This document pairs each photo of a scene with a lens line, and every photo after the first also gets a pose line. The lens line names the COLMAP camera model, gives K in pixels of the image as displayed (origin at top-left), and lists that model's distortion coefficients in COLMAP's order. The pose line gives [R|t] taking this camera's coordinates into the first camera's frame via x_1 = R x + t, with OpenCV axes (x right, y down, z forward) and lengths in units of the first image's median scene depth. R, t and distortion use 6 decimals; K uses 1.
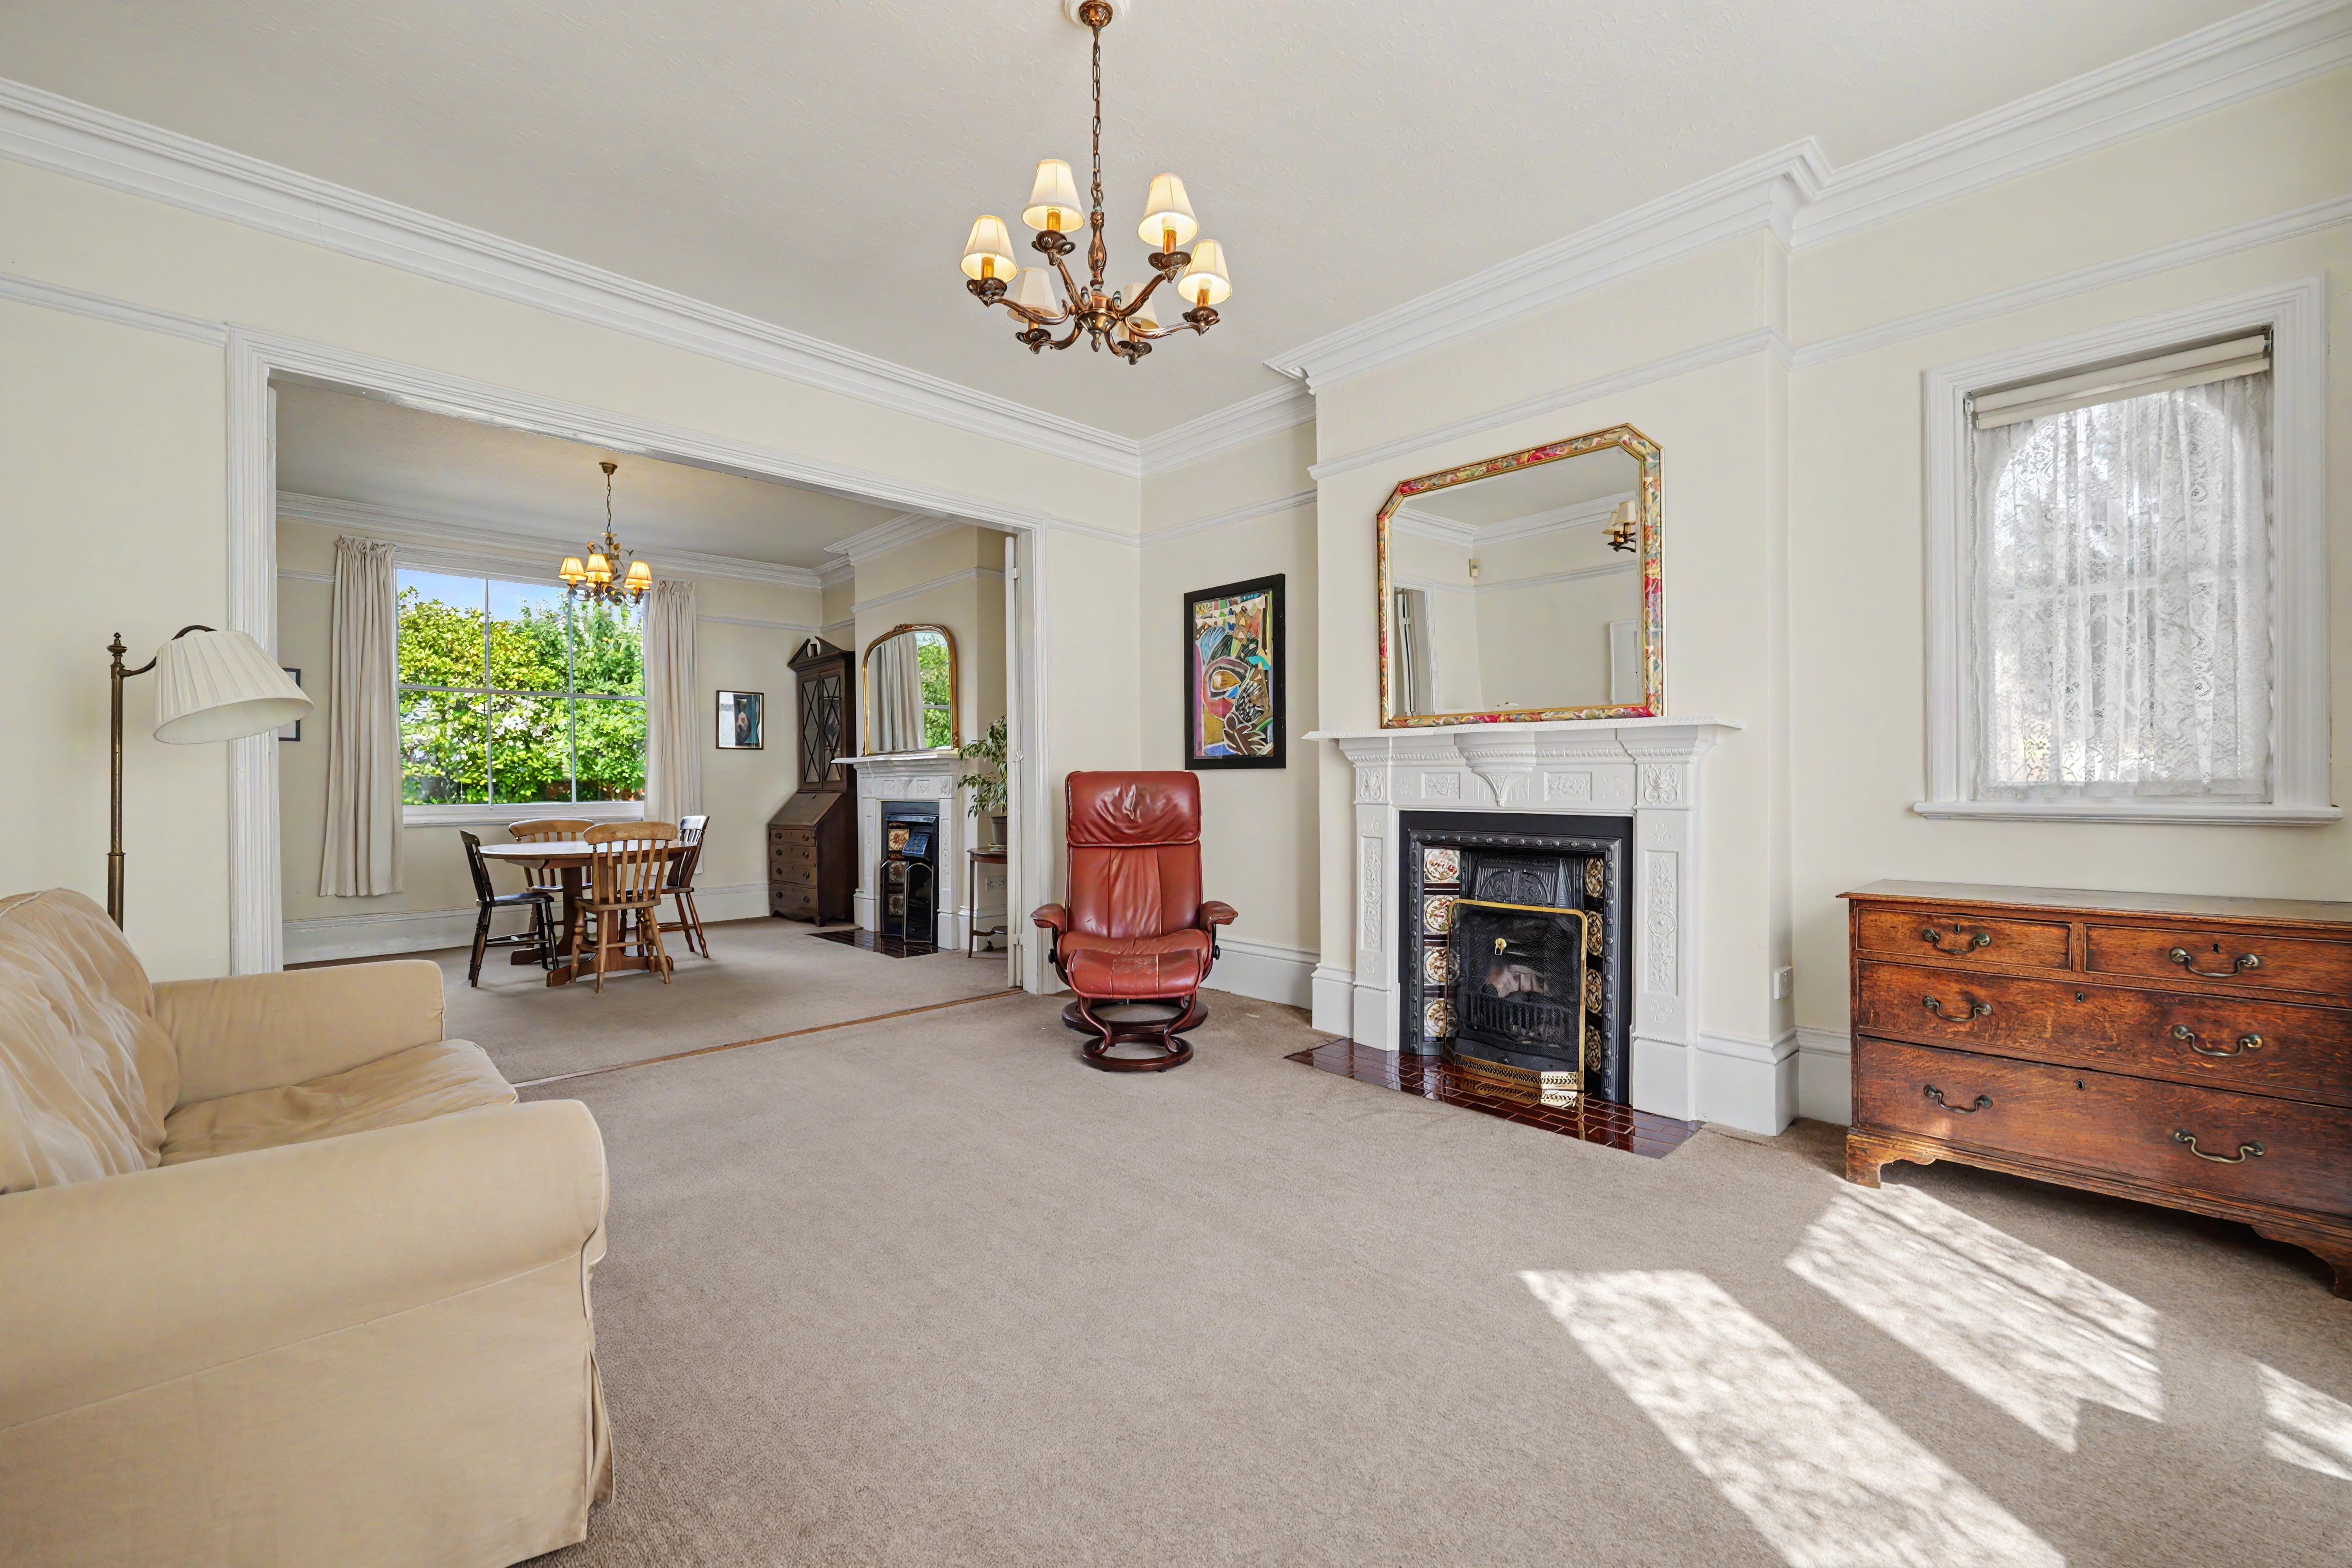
lens RADIAL K [[965.3, 0, 1176.7], [0, 965.3, 785.4], [0, 0, 1]] dist [-0.004215, -0.000935]
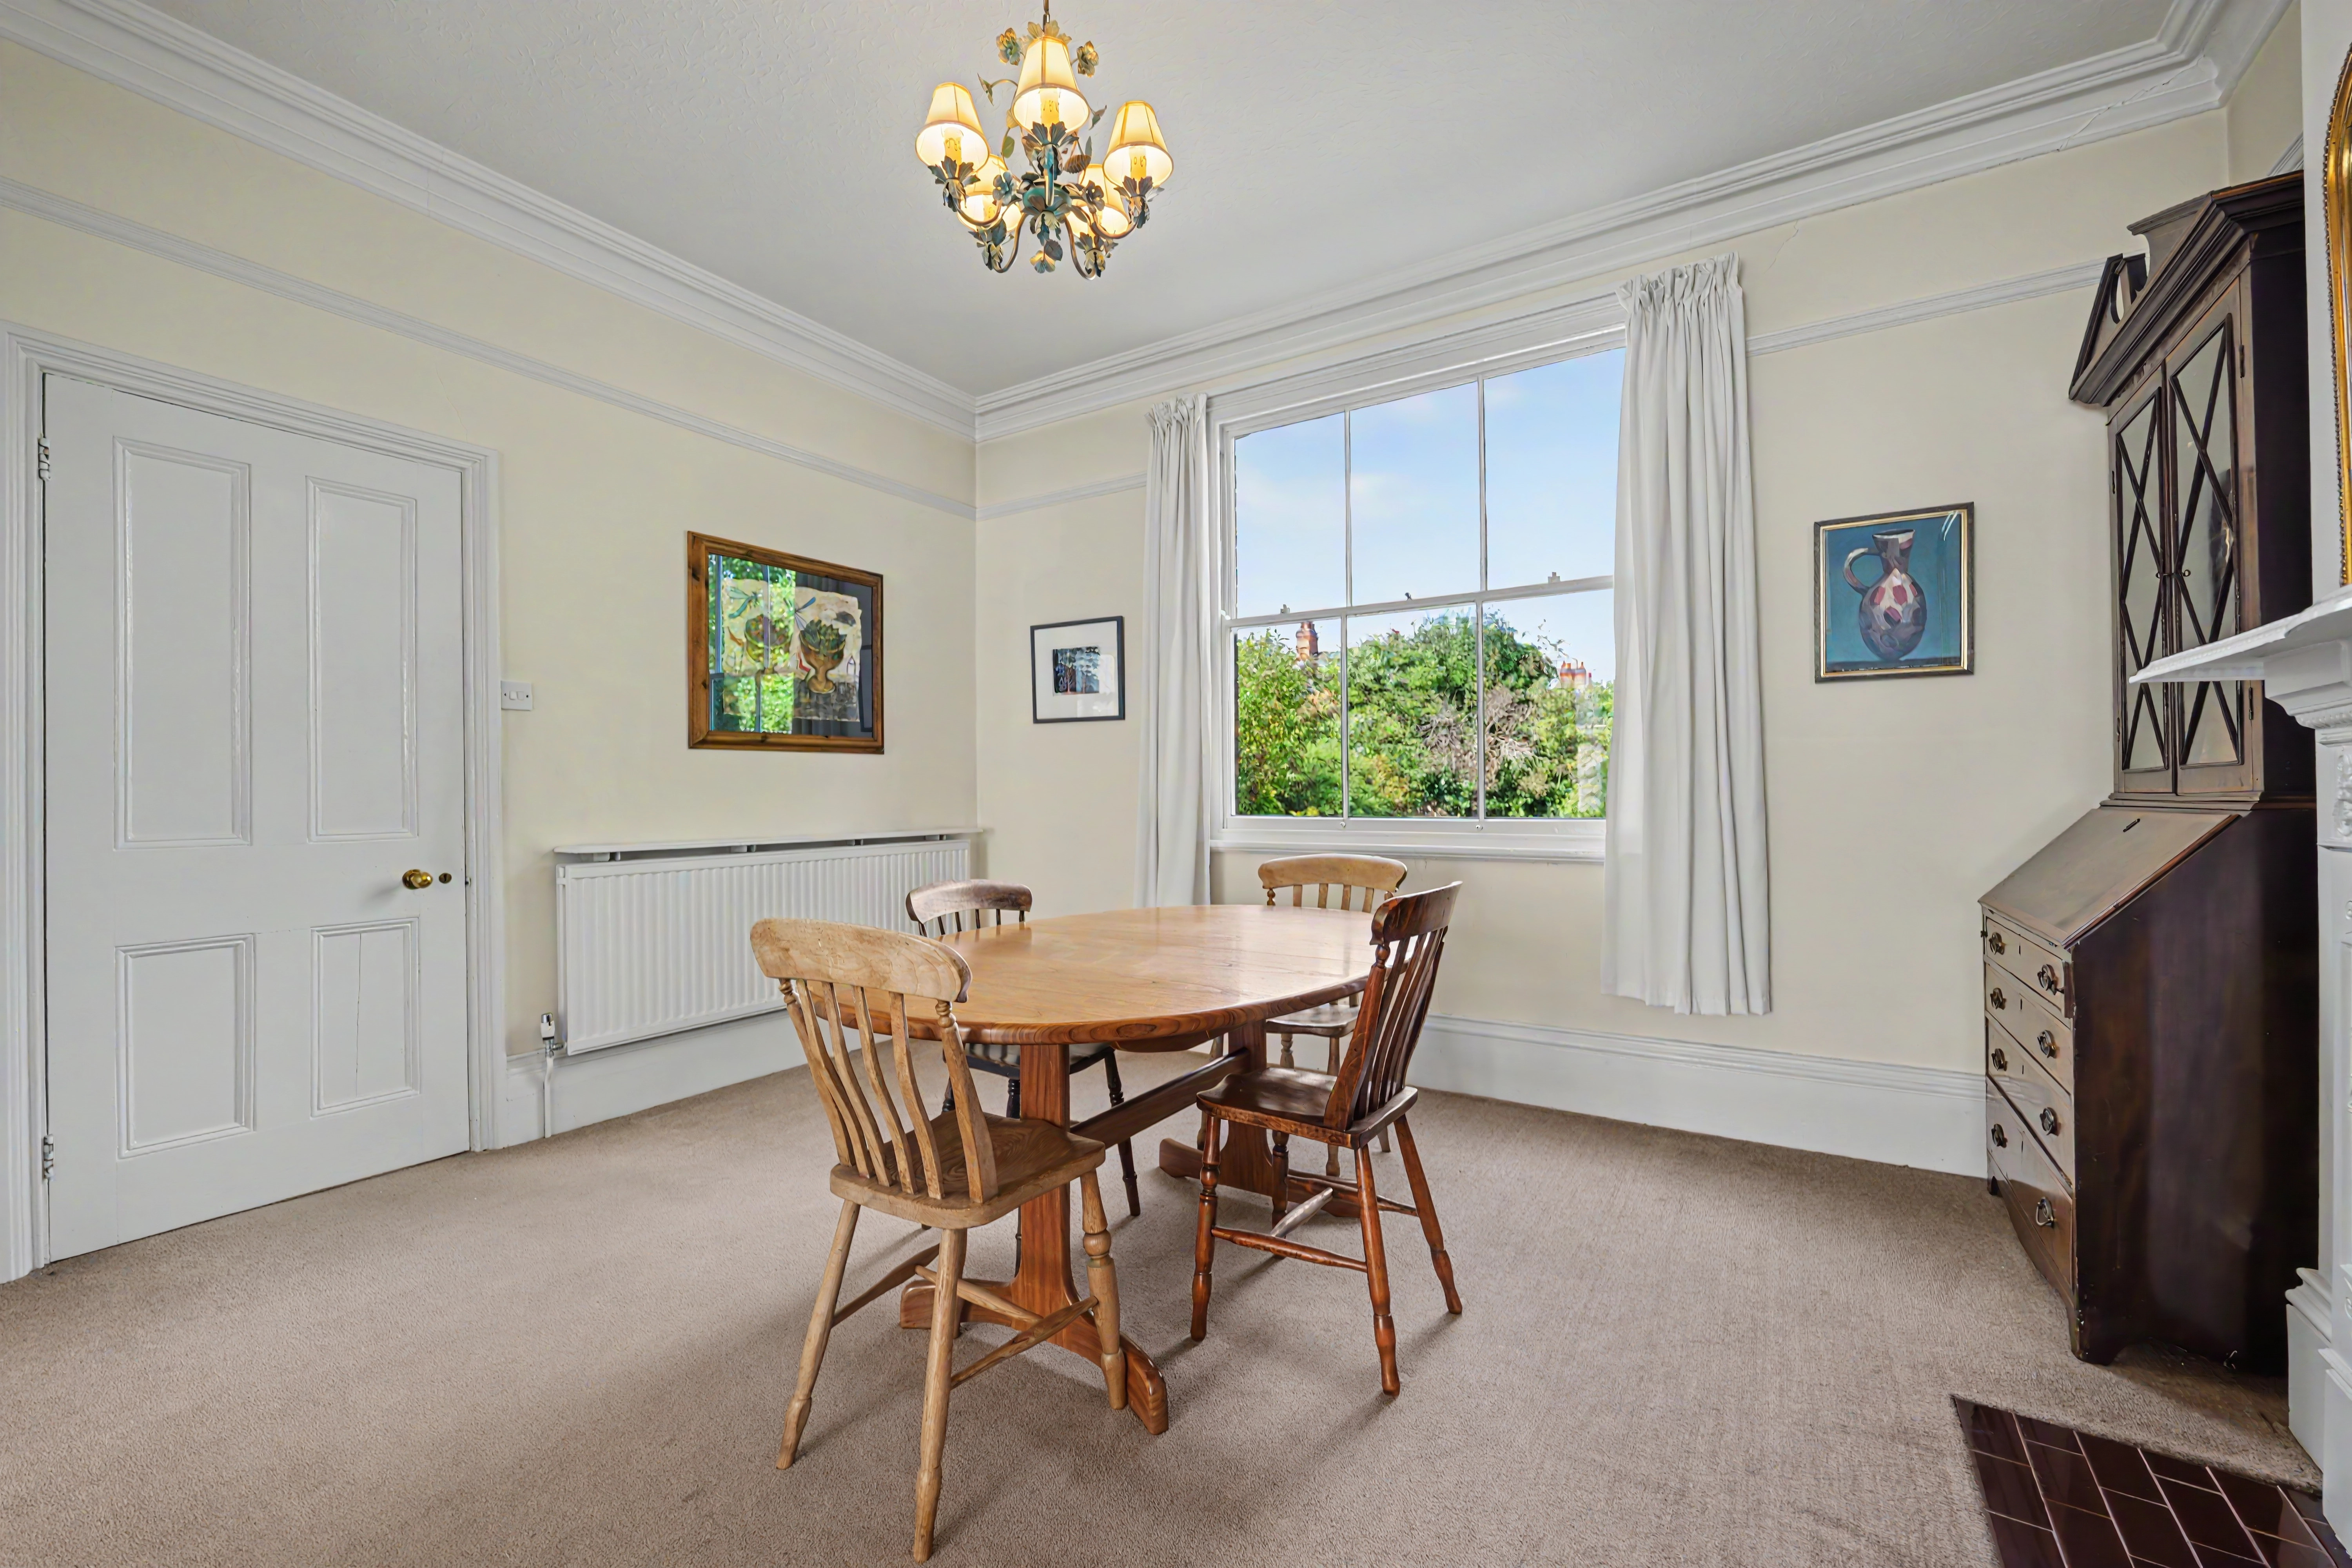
lens RADIAL K [[965.3, 0, 1174.5], [0, 965.3, 783.0], [0, 0, 1]] dist [-0.004215, -0.000935]
pose [[0.229046, -0.000406, -0.973416, -0.246805], [0.004798, 0.999988, 0.000712, -0.000418], [0.973404, -0.004833, 0.229045, 0.970486]]
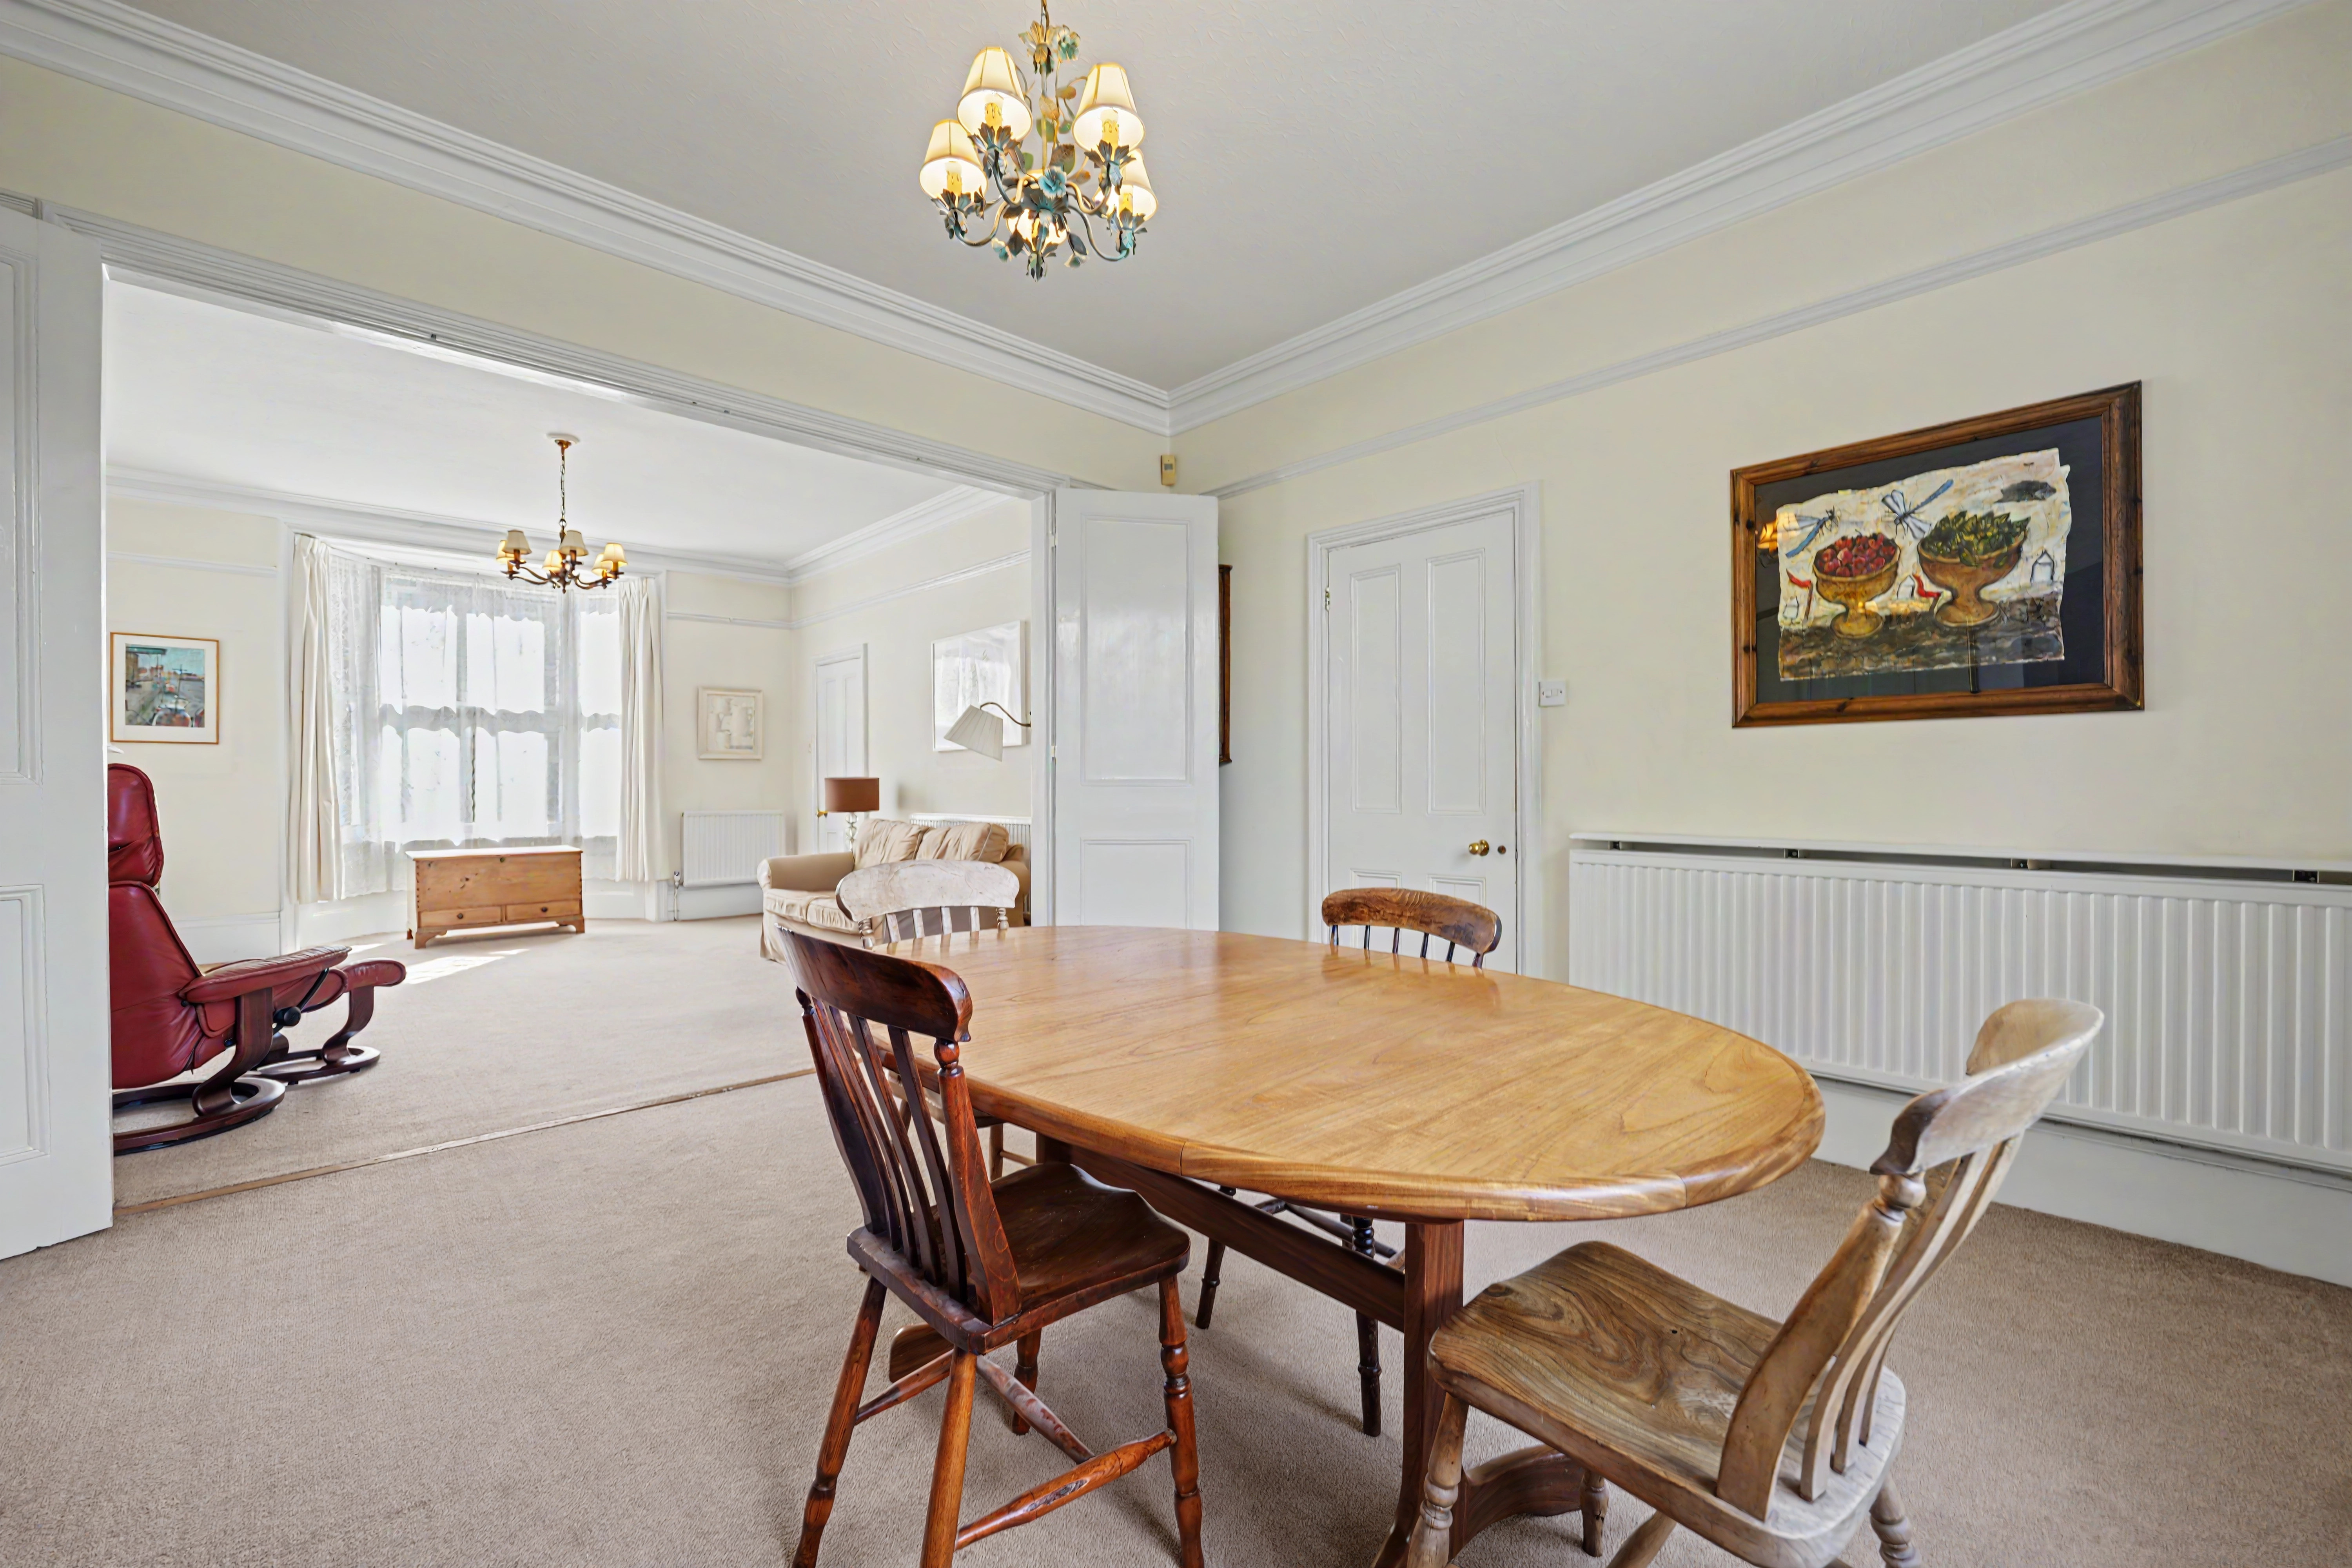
lens RADIAL K [[965.3, 0, 1174.8], [0, 965.3, 790.6], [0, 0, 1]] dist [-0.004215, -0.000935]
pose [[-0.999922, 0.011453, 0.005044, -0.629614], [0.011483, 0.999916, 0.005951, 0.004137], [-0.004976, 0.006008, -0.999970, 1.343718]]
